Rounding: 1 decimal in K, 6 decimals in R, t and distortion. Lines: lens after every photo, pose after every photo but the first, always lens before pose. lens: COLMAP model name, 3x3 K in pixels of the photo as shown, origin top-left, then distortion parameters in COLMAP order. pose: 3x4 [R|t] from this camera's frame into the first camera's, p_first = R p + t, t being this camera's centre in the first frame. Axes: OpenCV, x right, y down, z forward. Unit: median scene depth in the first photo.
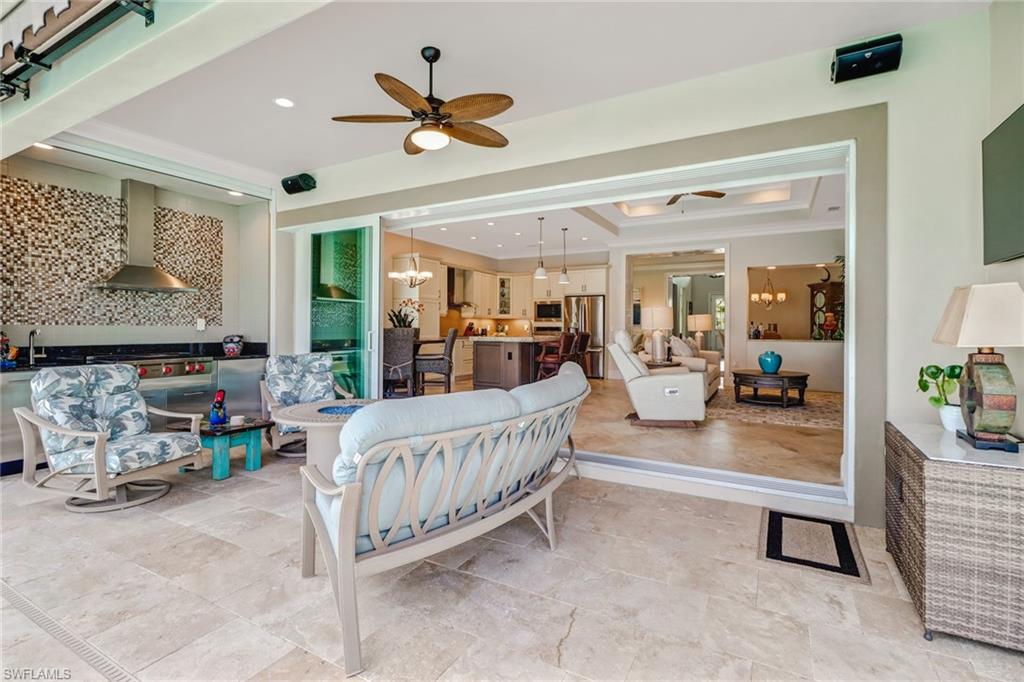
lens RADIAL K [[484.1, 0, 508.9], [0, 484.1, 319.9], [0, 0, 1]] dist [-0.001824, -0.002494]
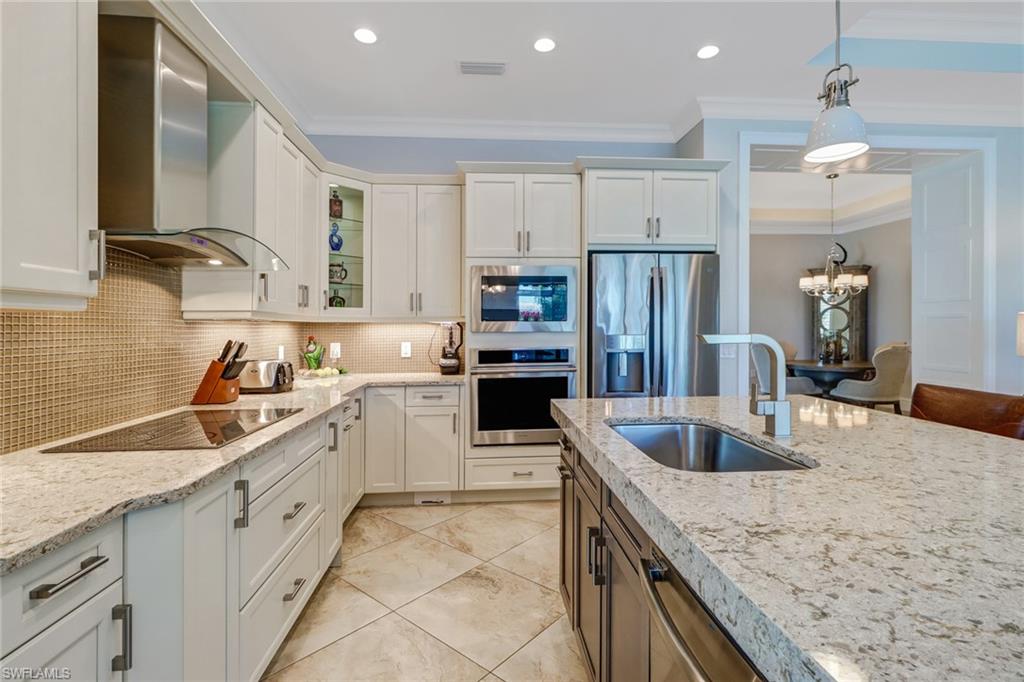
lens RADIAL K [[484.1, 0, 511.6], [0, 484.1, 336.4], [0, 0, 1]] dist [-0.001824, -0.002494]
pose [[0.833065, -0.019743, 0.552823, -0.097536], [0.000820, 0.999406, 0.034456, -0.004652], [-0.553174, -0.028251, 0.832586, 0.762762]]
